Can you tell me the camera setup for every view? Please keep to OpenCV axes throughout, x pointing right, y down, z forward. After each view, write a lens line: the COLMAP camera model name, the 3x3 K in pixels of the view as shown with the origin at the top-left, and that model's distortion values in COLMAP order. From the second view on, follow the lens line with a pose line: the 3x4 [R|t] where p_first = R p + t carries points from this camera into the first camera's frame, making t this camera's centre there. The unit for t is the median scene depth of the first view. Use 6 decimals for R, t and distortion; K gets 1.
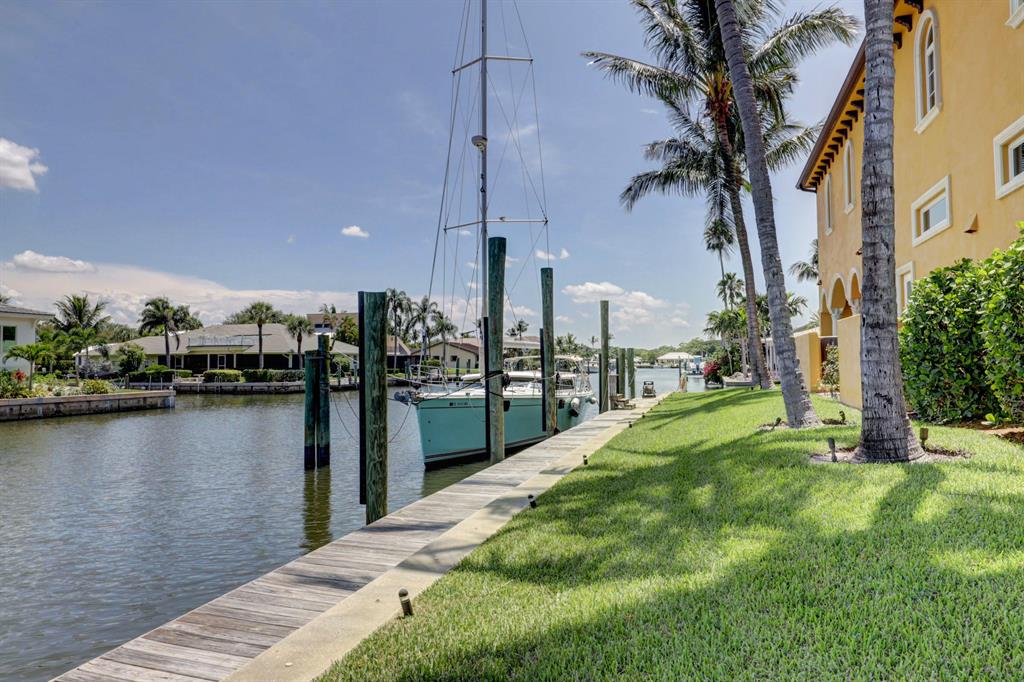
lens RADIAL K [[624.8, 0, 532.2], [0, 624.8, 336.4], [0, 0, 1]] dist [-0.017056, 0.001549]
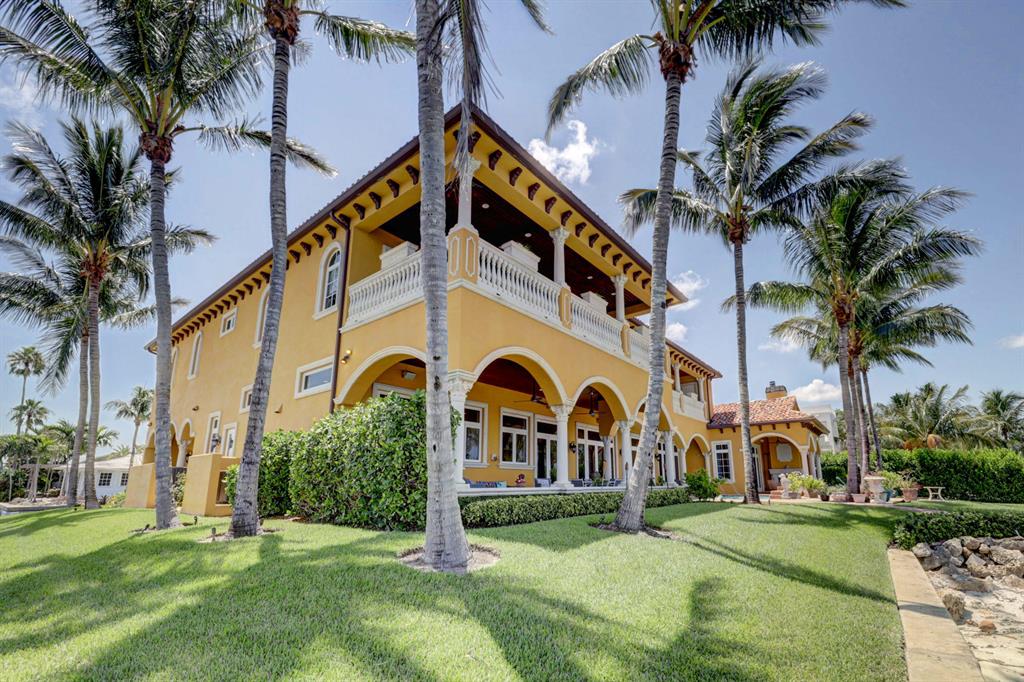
lens RADIAL K [[467.1, 0, 507.7], [0, 467.1, 335.3], [0, 0, 1]] dist [-0.007064, 0.001457]
pose [[0.392125, 0.288218, 0.873595, -0.345977], [-0.035153, 0.953652, -0.298852, 0.006060], [-0.919240, 0.086478, 0.384083, -0.218679]]
